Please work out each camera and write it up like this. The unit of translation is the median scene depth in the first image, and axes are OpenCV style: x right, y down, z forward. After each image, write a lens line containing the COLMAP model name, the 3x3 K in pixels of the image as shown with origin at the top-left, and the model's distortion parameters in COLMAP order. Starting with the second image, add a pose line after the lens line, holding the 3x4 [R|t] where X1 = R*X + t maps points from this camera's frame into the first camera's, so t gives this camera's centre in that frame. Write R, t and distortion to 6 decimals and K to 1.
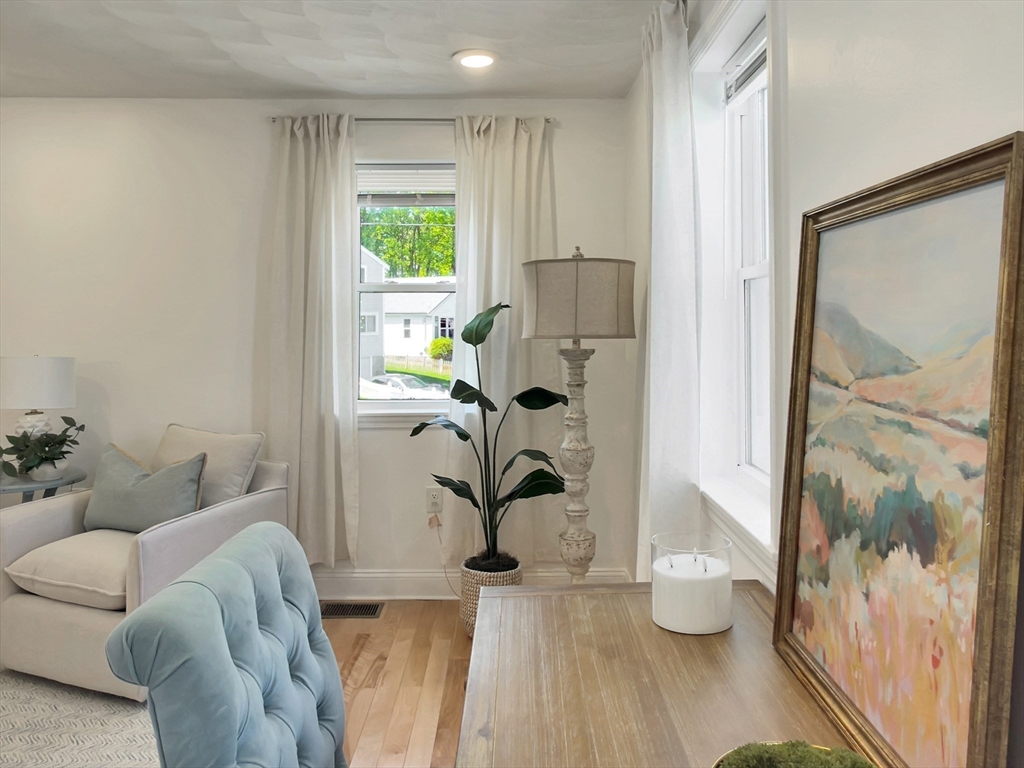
lens RADIAL K [[783.5, 0, 511.5], [0, 783.5, 366.9], [0, 0, 1]] dist [0.001114, 0.003887]
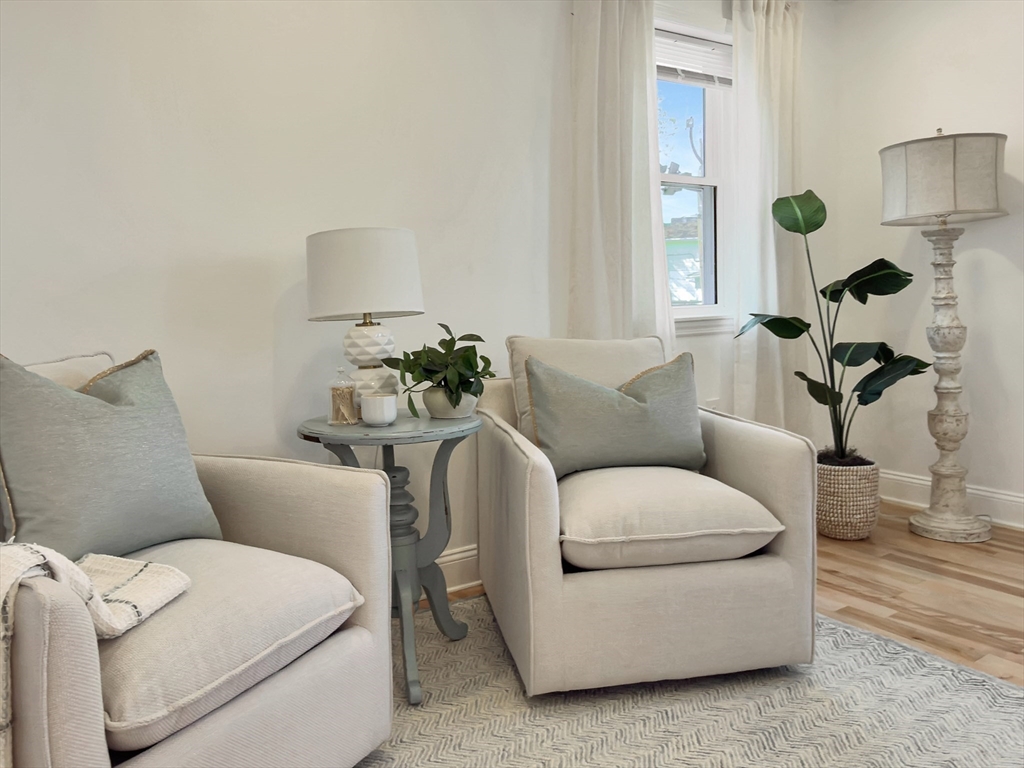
lens RADIAL K [[783.5, 0, 511.5], [0, 783.5, 366.9], [0, 0, 1]] dist [0.001114, 0.003887]
pose [[0.834182, -0.066659, 0.547446, -0.884223], [0.056880, 0.997774, 0.034820, 0.080546], [-0.548548, 0.002093, 0.836116, 0.424044]]
